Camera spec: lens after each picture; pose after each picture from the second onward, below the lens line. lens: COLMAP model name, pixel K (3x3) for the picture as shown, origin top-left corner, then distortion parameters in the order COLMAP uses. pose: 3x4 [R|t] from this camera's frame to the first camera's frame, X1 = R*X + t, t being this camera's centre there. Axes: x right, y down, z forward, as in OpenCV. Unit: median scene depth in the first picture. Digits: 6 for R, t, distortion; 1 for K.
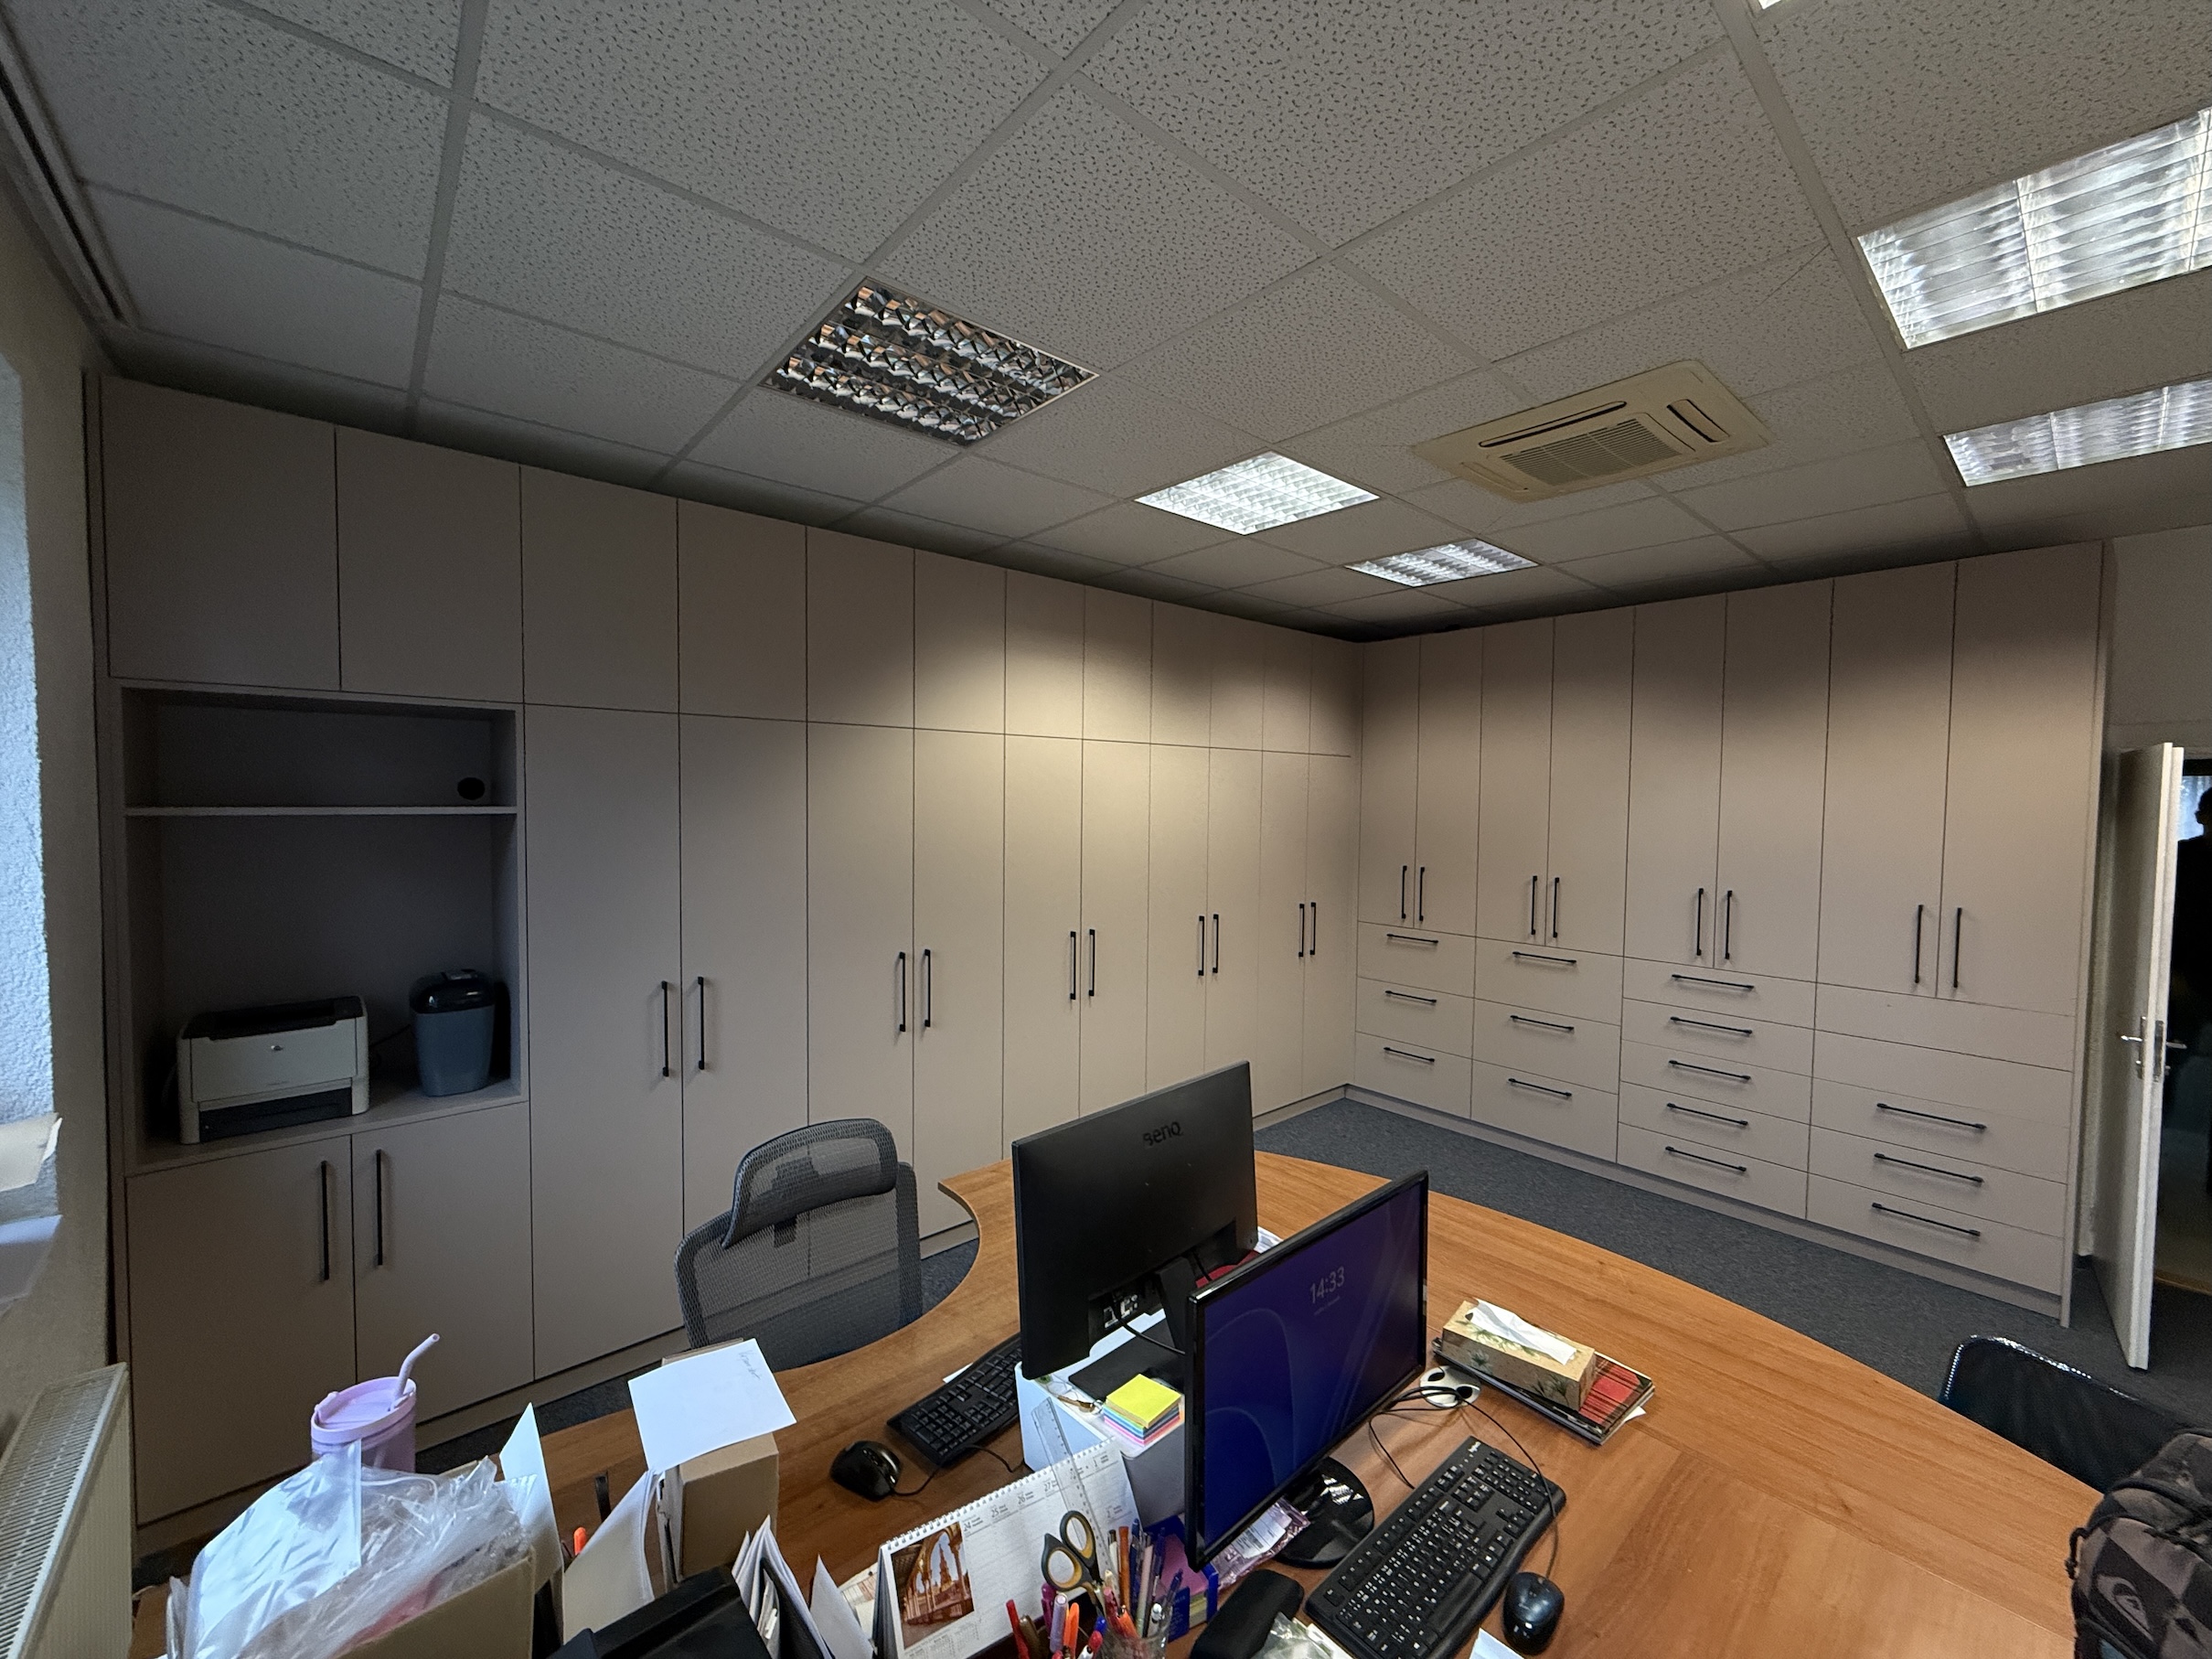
lens RADIAL K [[876.8, 0, 1099.8], [0, 876.8, 828.6], [0, 0, 1]] dist [0.000464, -0.000268]
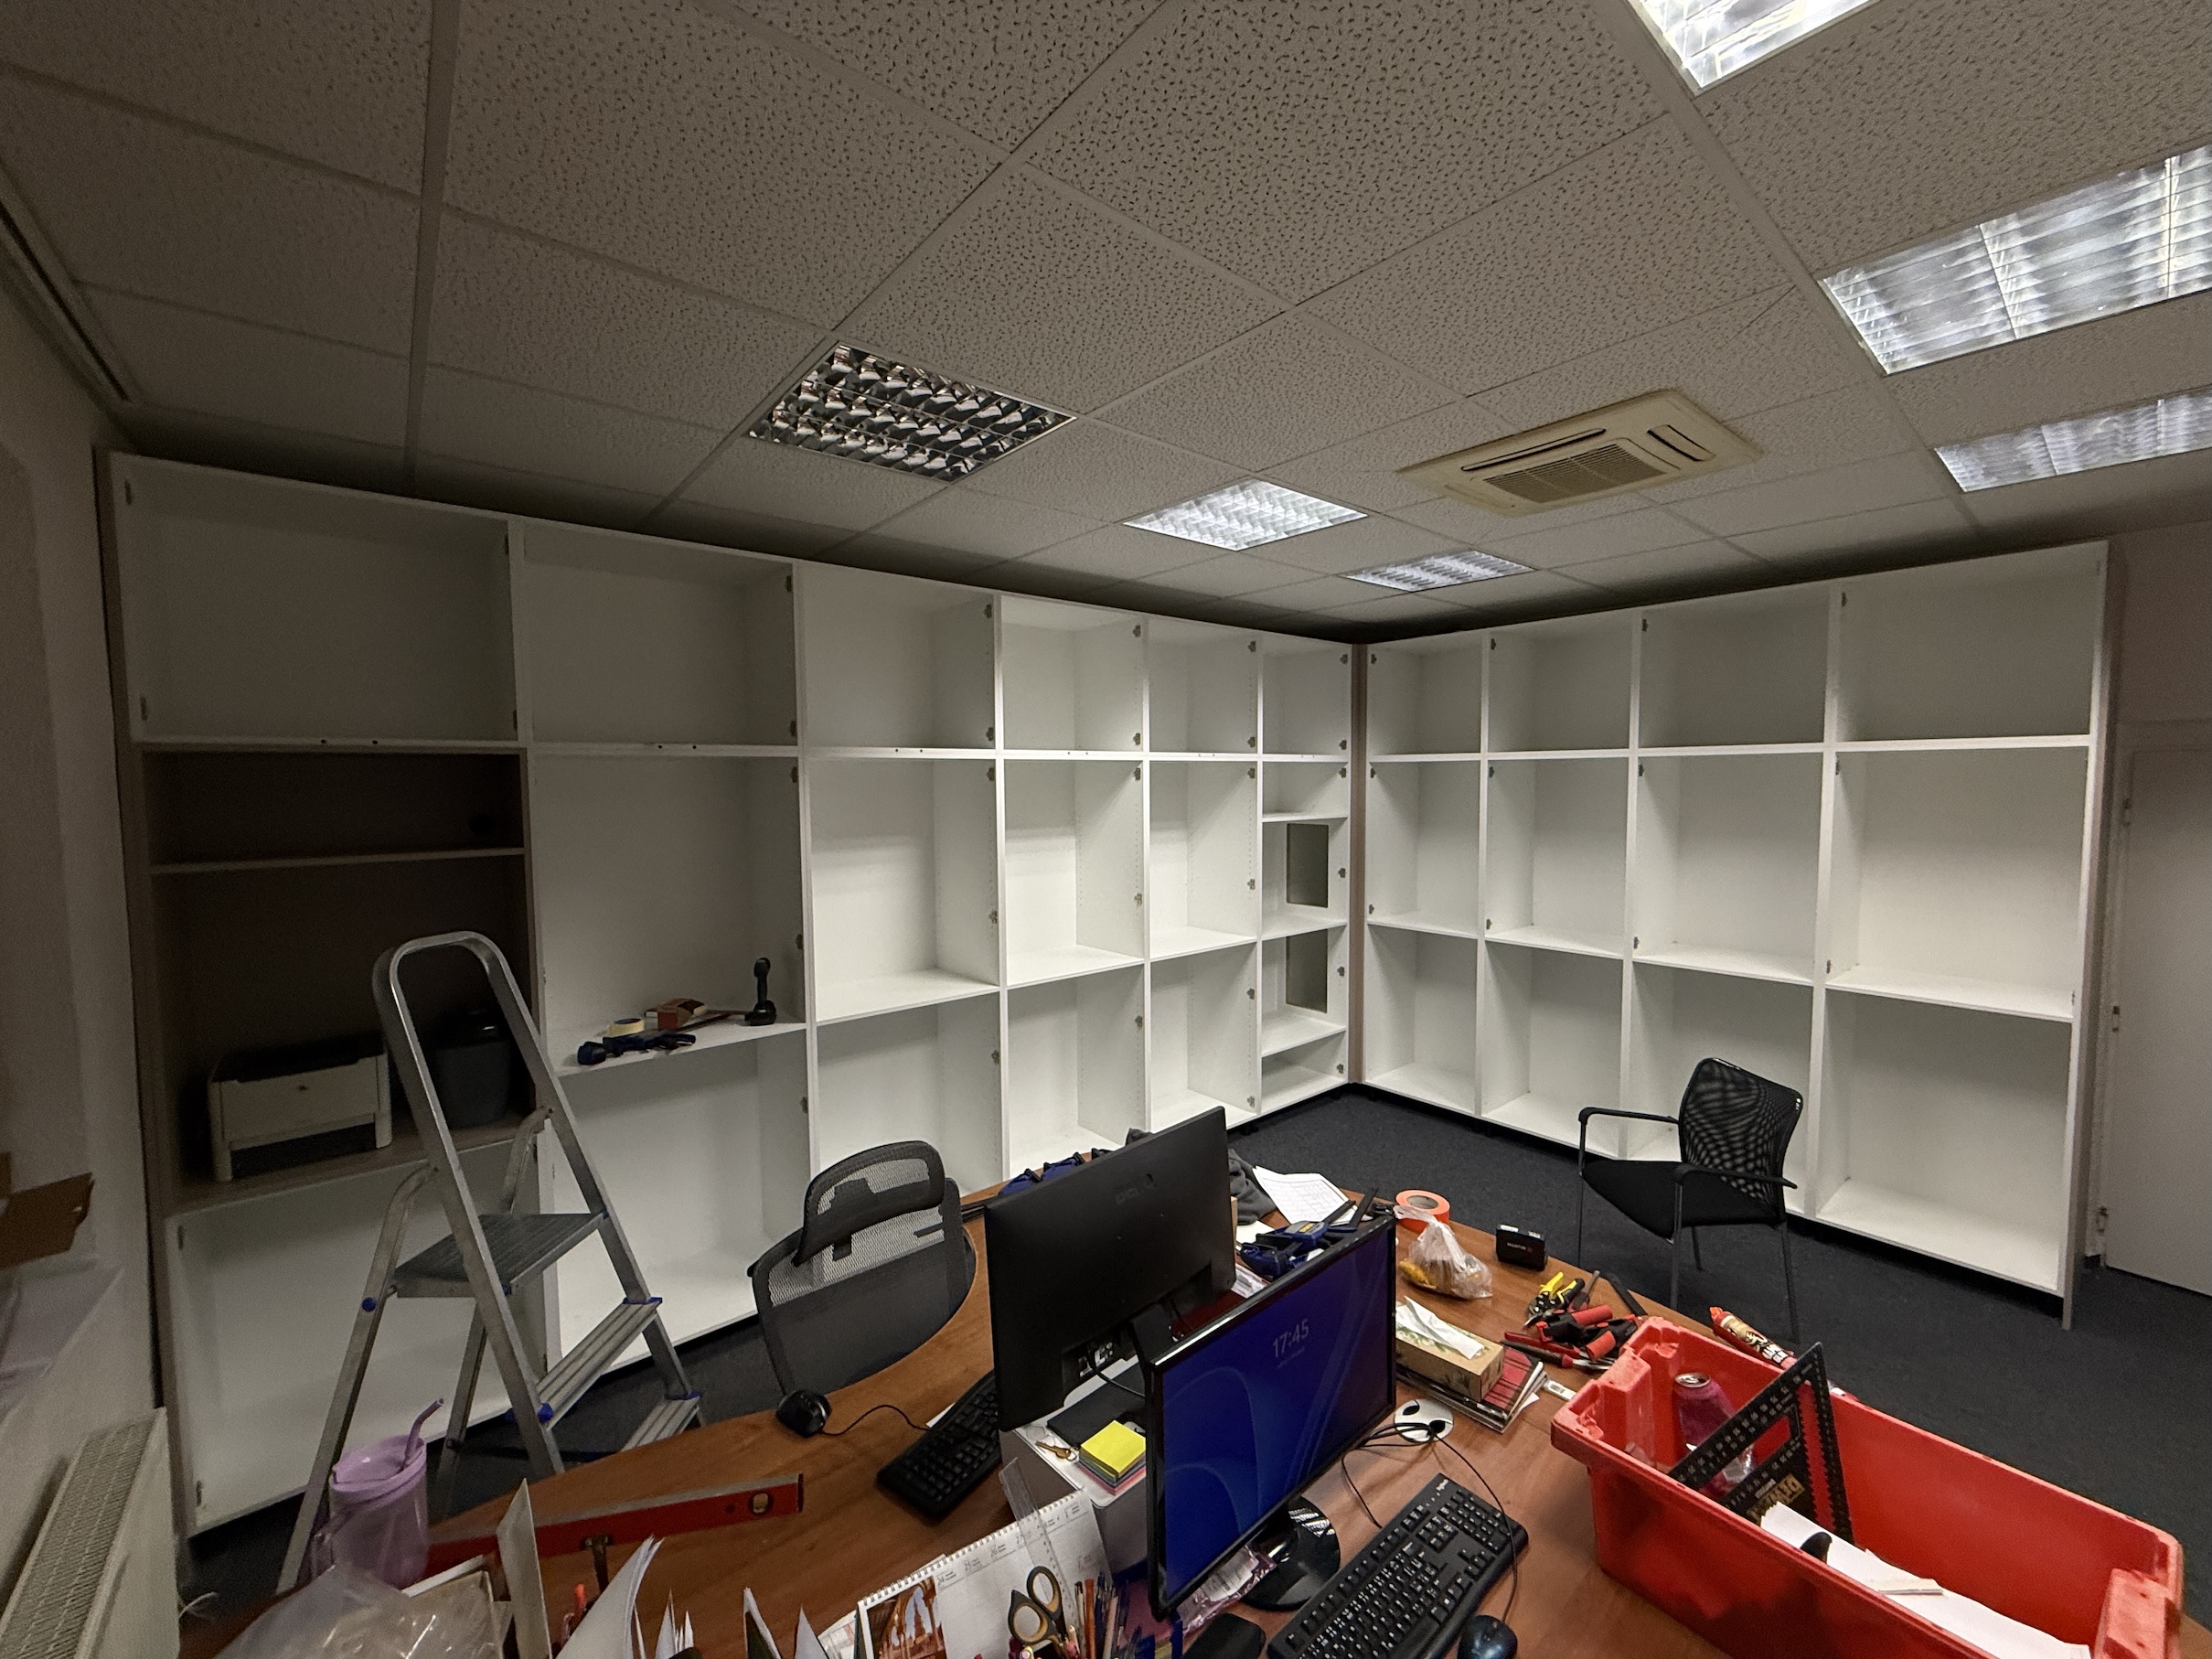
lens RADIAL K [[876.8, 0, 1099.9], [0, 876.8, 828.8], [0, 0, 1]] dist [0.000464, -0.000268]
pose [[0.999625, -0.018014, -0.020635, 0.033955], [0.018403, 0.999653, 0.018823, -0.054509], [0.020288, -0.019196, 0.999610, -0.015211]]
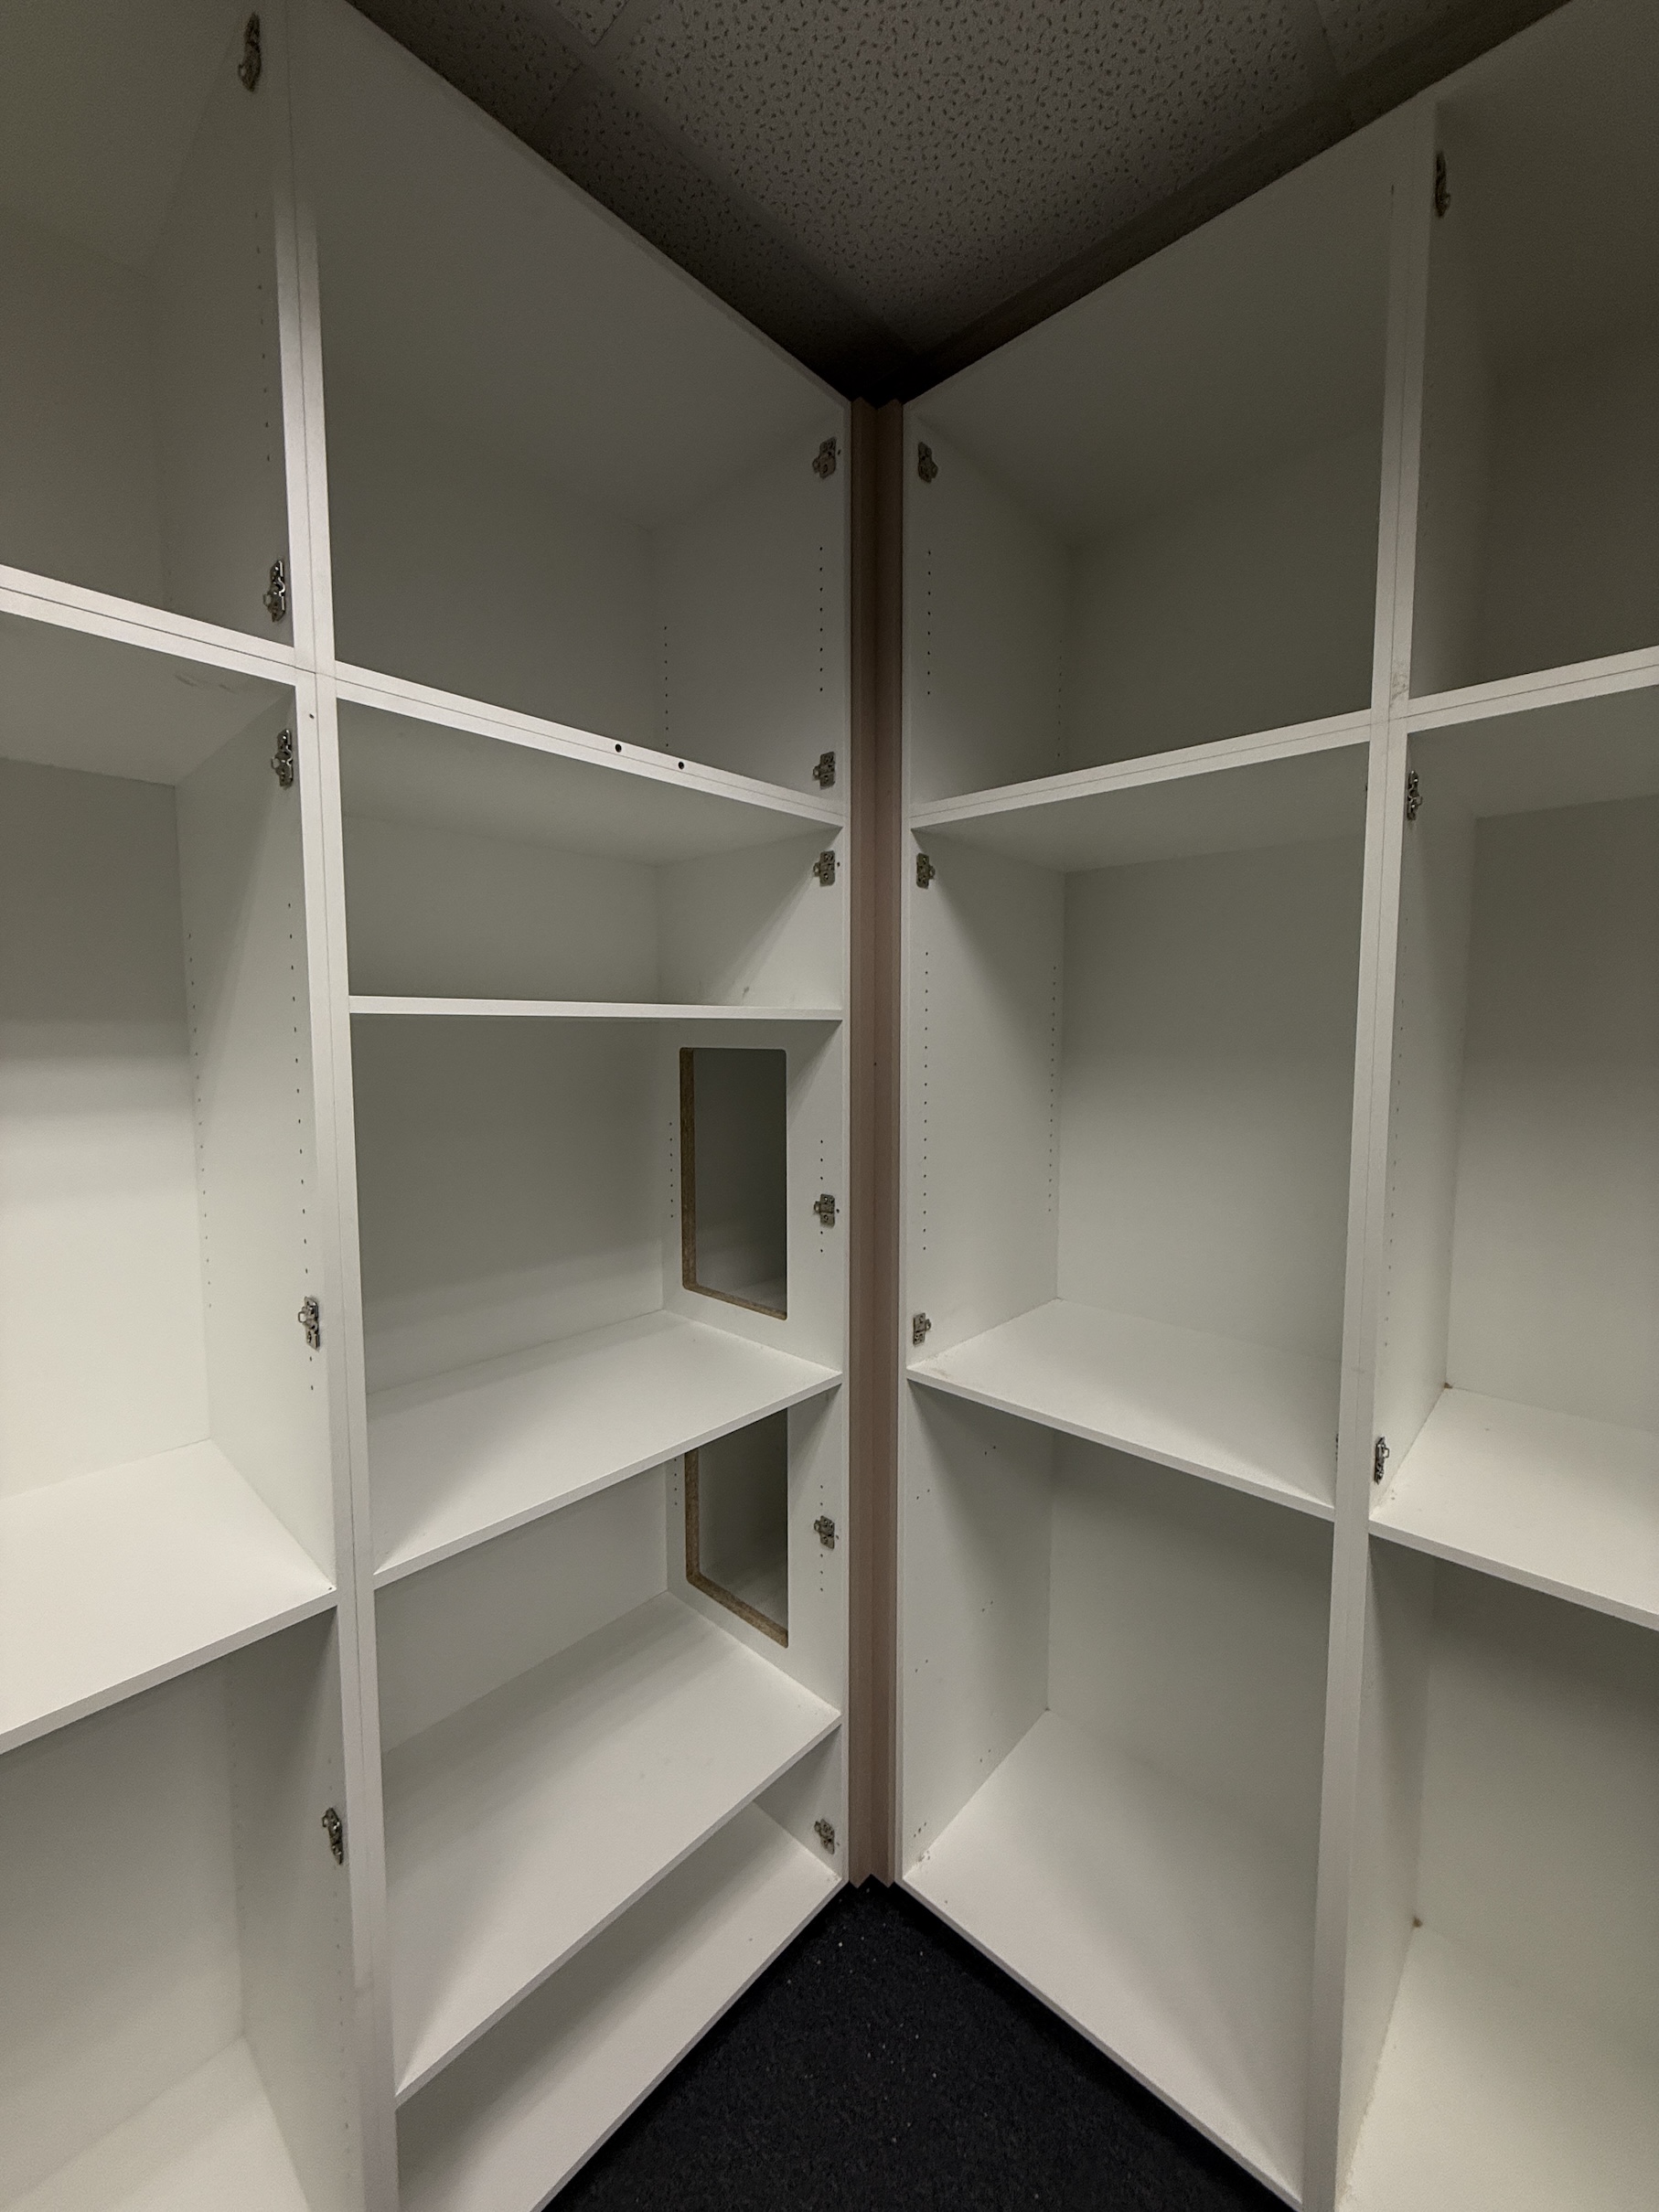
lens RADIAL K [[876.8, 0, 832.3], [0, 876.8, 1091.2], [0, 0, 1]] dist [0.000464, -0.000268]
pose [[0.994181, -0.019887, 0.105866, 0.516292], [0.016084, 0.999199, 0.036650, -0.005482], [-0.106510, -0.034734, 0.993705, 1.497485]]
